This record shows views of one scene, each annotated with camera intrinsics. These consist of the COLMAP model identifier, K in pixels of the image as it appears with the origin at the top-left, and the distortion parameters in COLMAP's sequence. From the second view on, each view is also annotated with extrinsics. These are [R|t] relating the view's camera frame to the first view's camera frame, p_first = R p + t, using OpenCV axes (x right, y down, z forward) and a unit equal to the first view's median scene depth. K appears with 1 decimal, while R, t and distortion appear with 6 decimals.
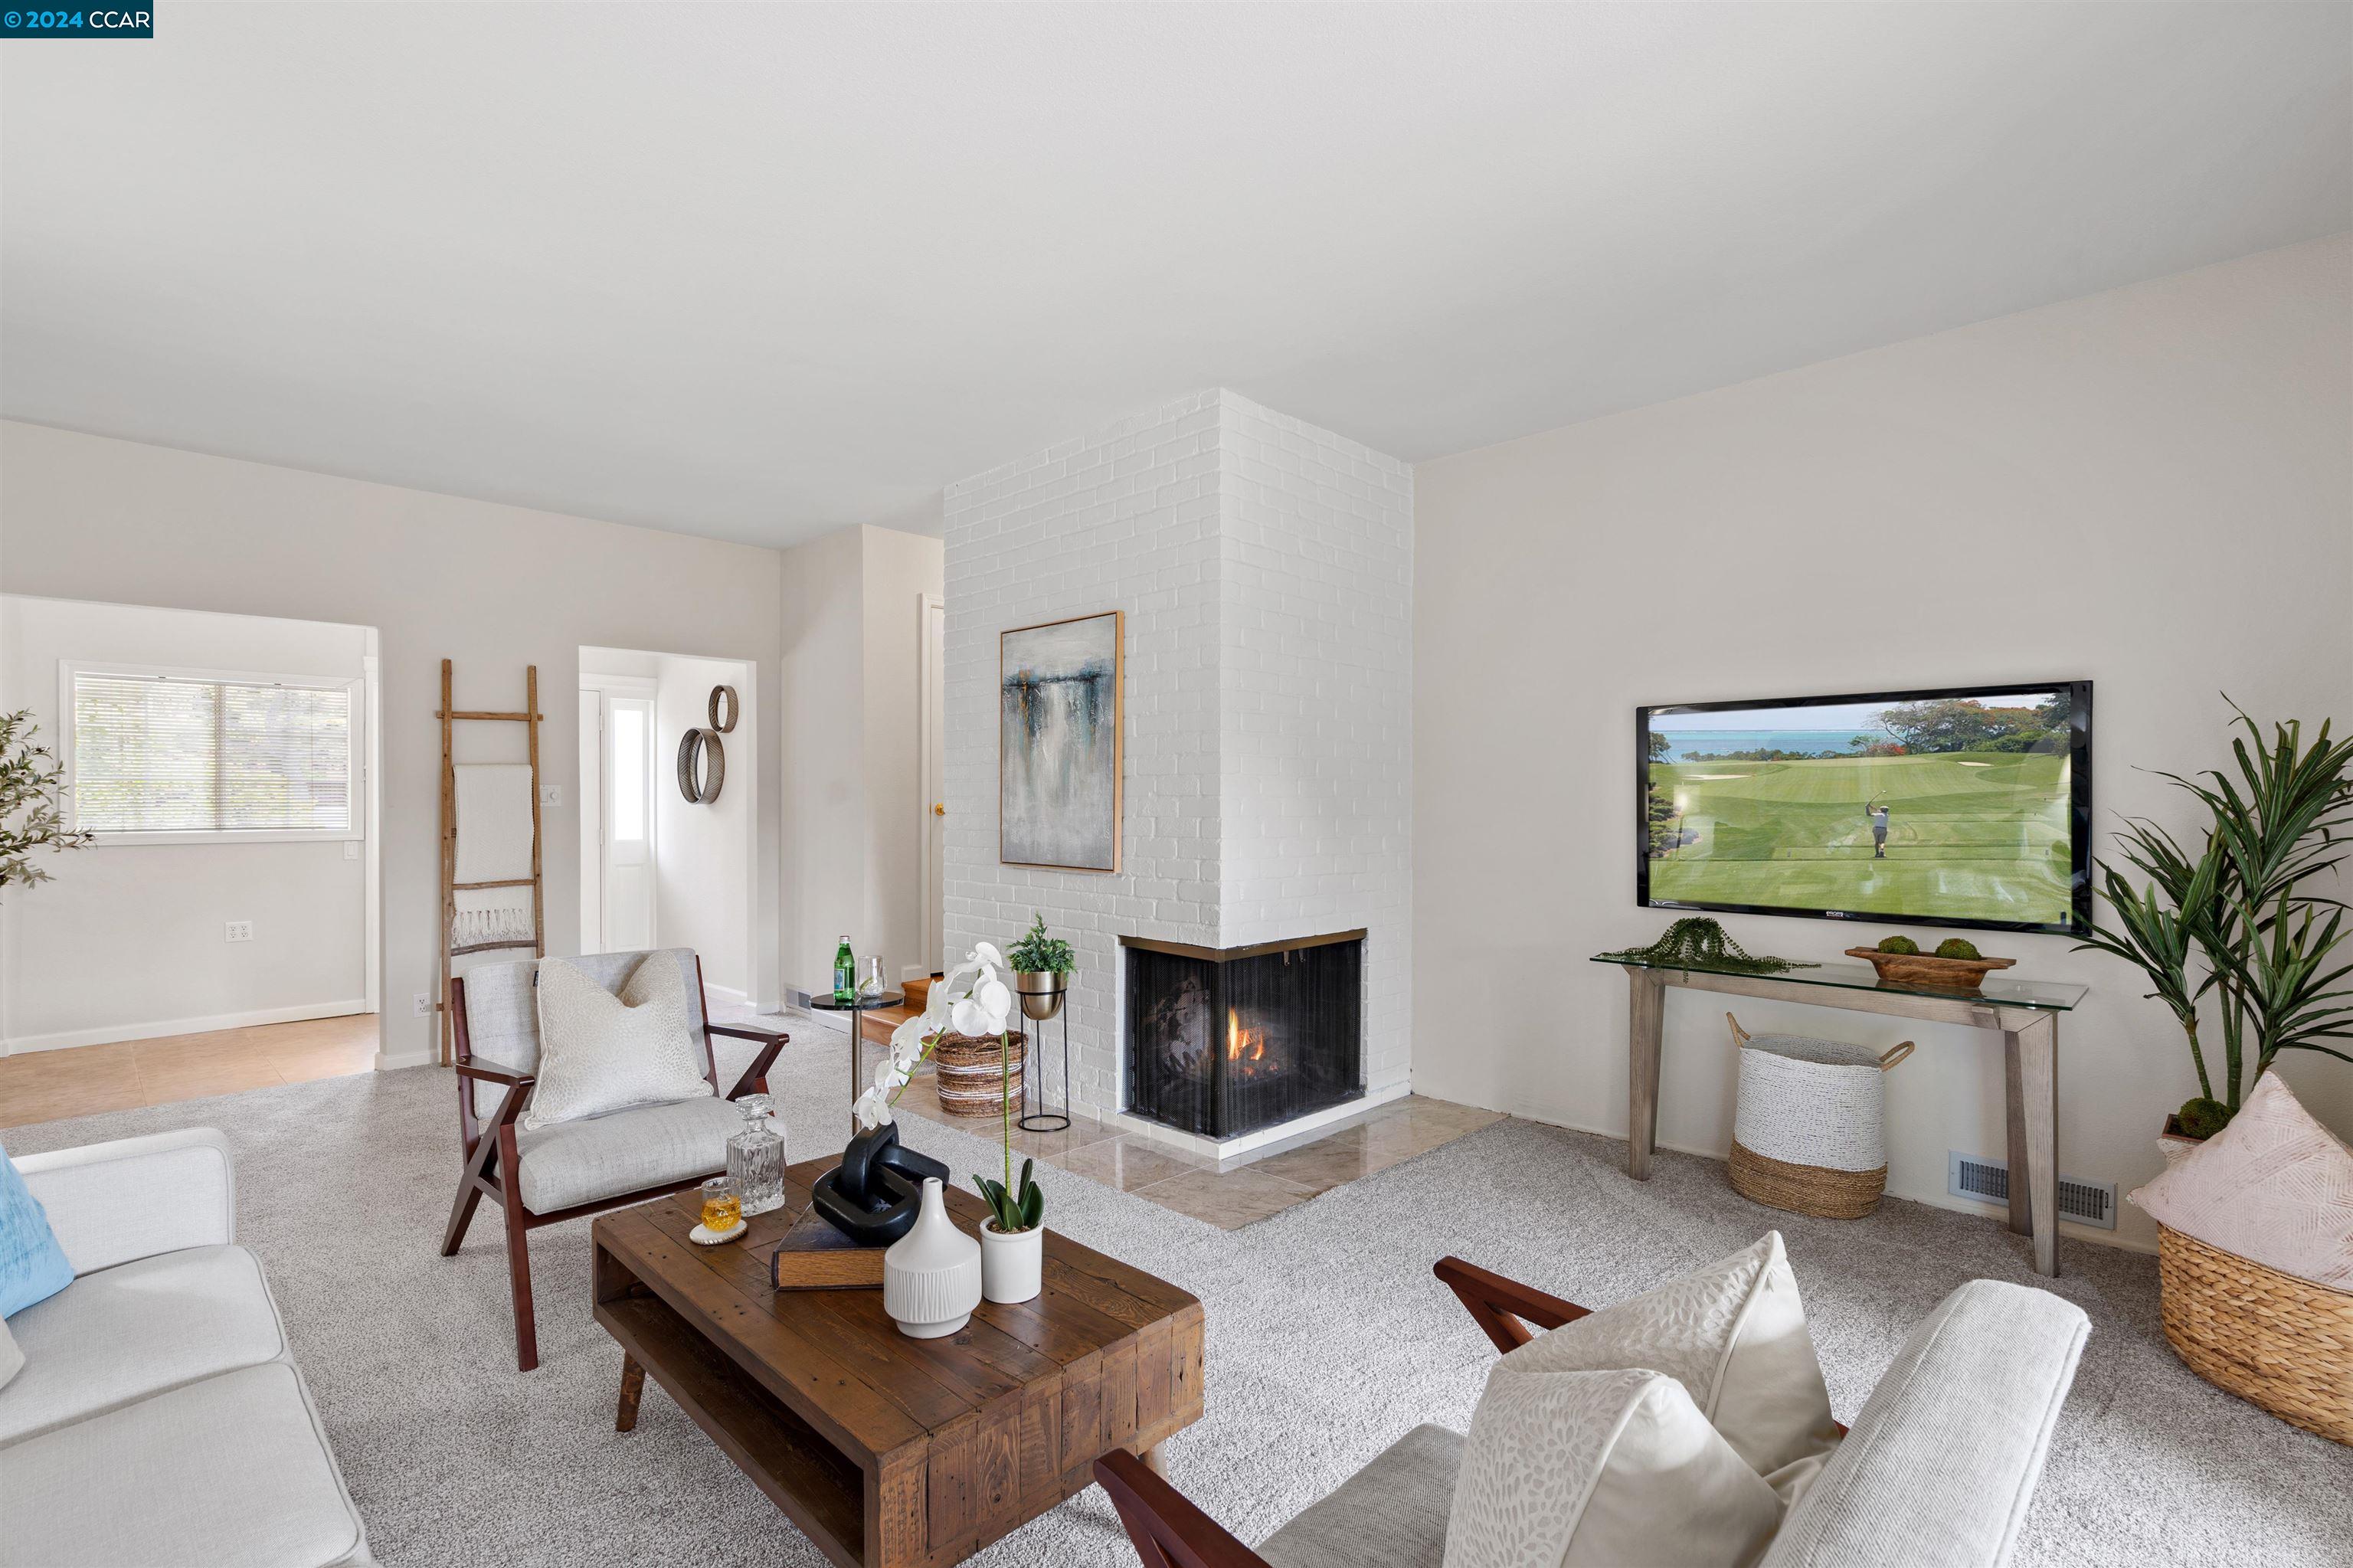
lens RADIAL K [[1119.2, 0, 1199.3], [0, 1119.2, 788.8], [0, 0, 1]] dist [-0.001387, -0.000220]
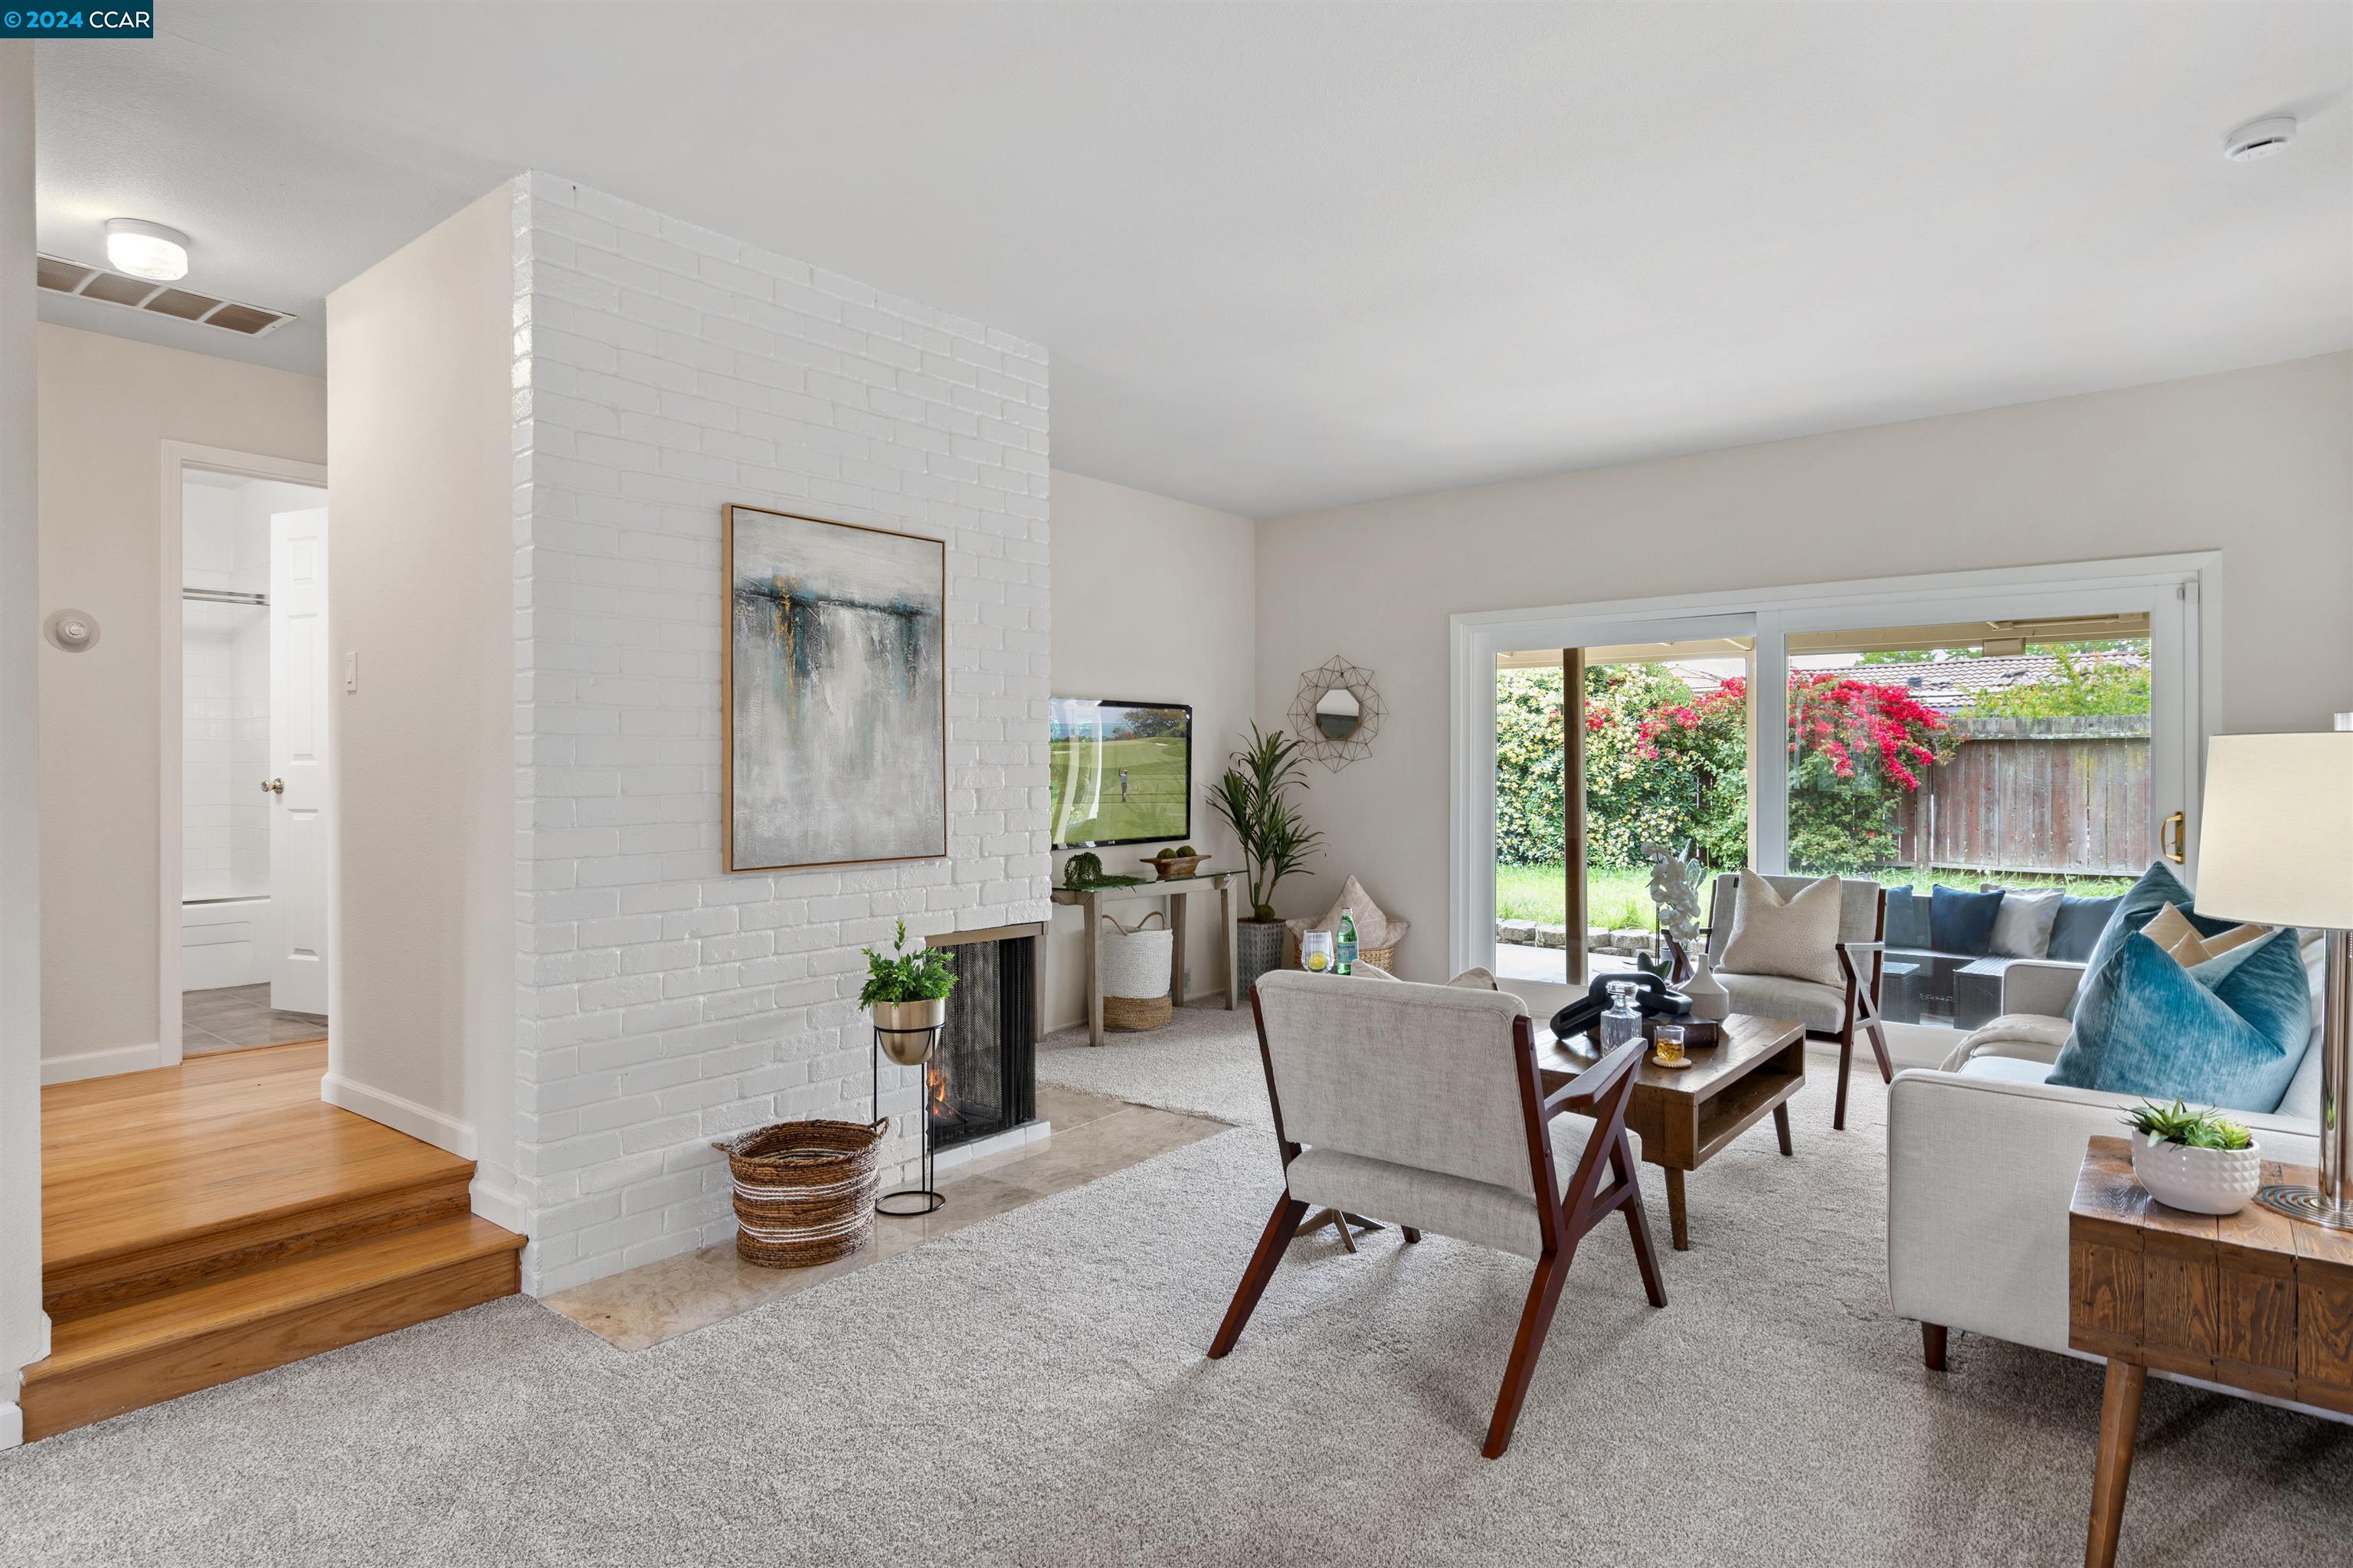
lens RADIAL K [[1284.0, 0, 1176.5], [0, 1284.0, 784.0], [0, 0, 1]] dist [0.015498, -0.000701]
pose [[-0.081978, -0.015815, 0.996509, -0.987833], [-0.004239, 0.999871, 0.015520, 0.005052], [-0.996625, -0.002952, -0.082034, 0.871022]]
